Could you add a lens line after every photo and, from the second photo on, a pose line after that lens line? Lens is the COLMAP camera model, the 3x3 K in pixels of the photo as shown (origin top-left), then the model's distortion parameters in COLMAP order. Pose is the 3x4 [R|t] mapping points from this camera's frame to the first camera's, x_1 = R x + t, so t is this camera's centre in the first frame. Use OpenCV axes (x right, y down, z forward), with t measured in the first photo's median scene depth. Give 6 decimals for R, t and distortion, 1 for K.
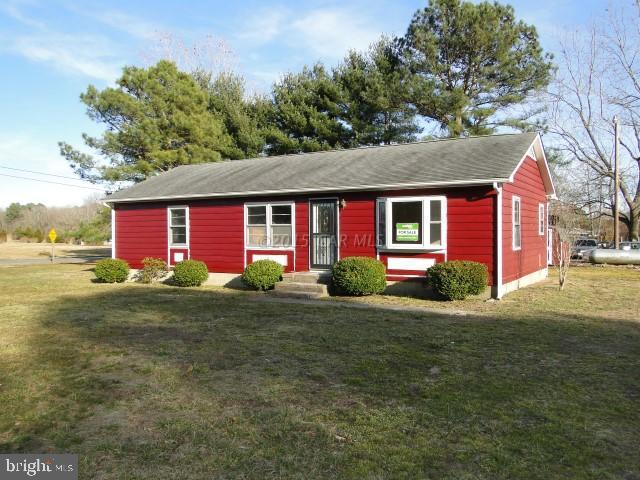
lens RADIAL K [[519.7, 0, 320.0], [0, 519.7, 240.0], [0, 0, 1]] dist [-0.000897, -0.001993]
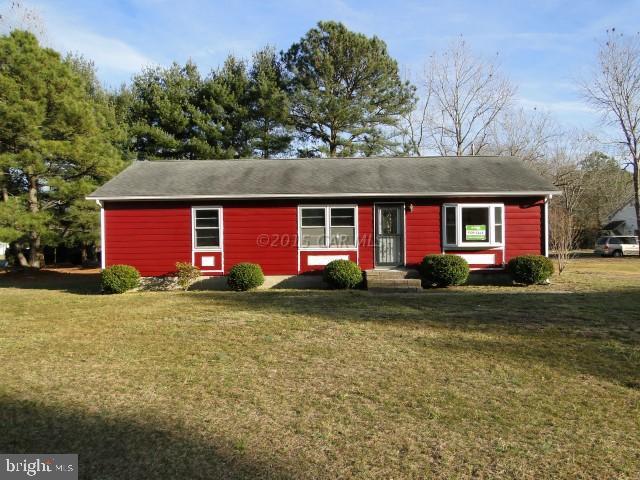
lens RADIAL K [[519.7, 0, 320.0], [0, 519.7, 240.0], [0, 0, 1]] dist [-0.000897, -0.001993]
pose [[0.880443, -0.008428, 0.474077, -0.625065], [0.013464, 0.999883, -0.007228, 0.005029], [-0.473961, 0.012747, 0.880454, 0.093059]]
